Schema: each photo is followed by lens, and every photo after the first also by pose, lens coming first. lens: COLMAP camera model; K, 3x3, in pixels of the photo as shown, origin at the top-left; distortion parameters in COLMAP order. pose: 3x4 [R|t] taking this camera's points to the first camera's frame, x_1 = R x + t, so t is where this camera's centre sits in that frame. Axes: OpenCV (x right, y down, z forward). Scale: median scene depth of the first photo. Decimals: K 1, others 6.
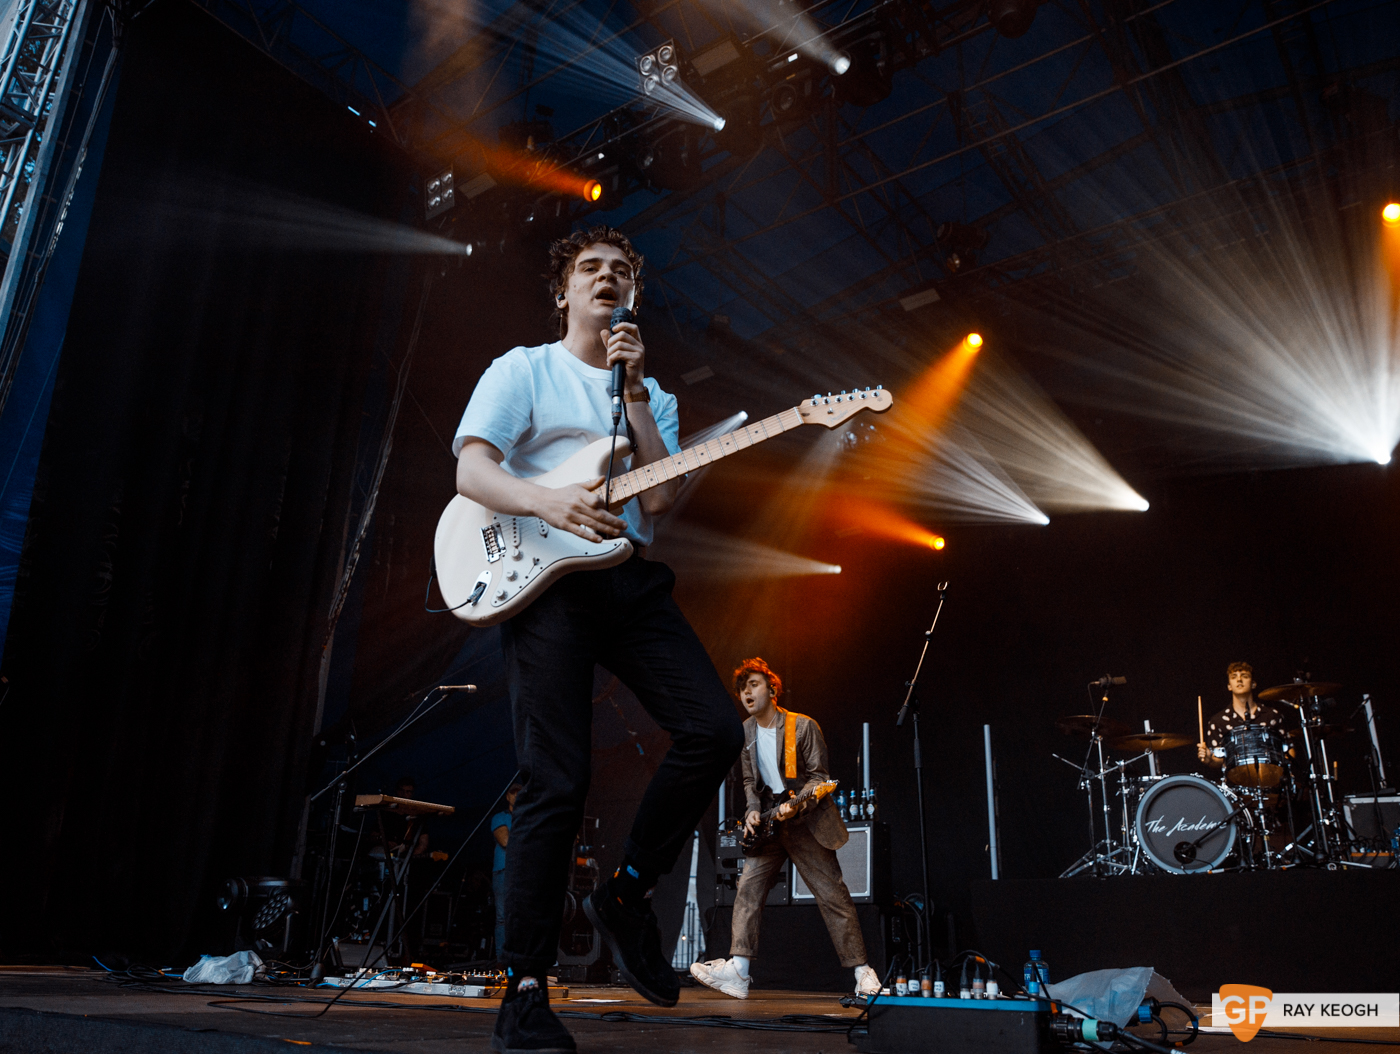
lens RADIAL K [[1136.2, 0, 697.0], [0, 1136.2, 523.7], [0, 0, 1]] dist [-0.082865, 0.074131]
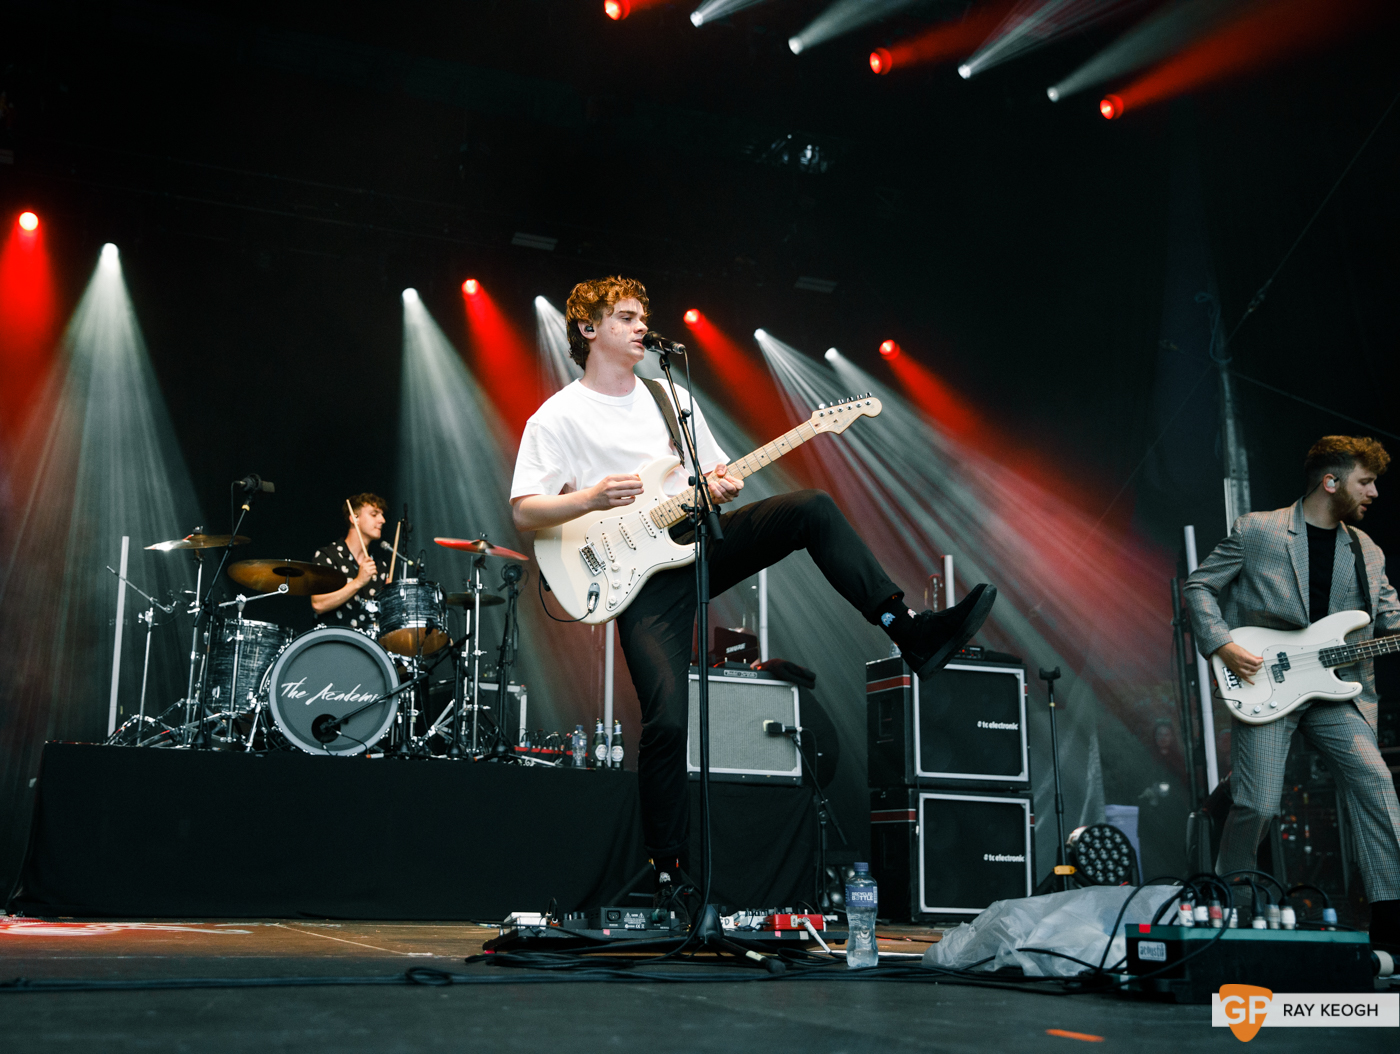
lens RADIAL K [[1560.3, 0, 612.3], [0, 1560.3, 517.4], [0, 0, 1]] dist [-0.003445, 0.000000]
pose [[0.552907, 0.182116, 0.813097, -0.332338], [-0.309700, 0.950831, -0.002369, 0.101159], [-0.773550, -0.250506, 0.582123, 0.271752]]
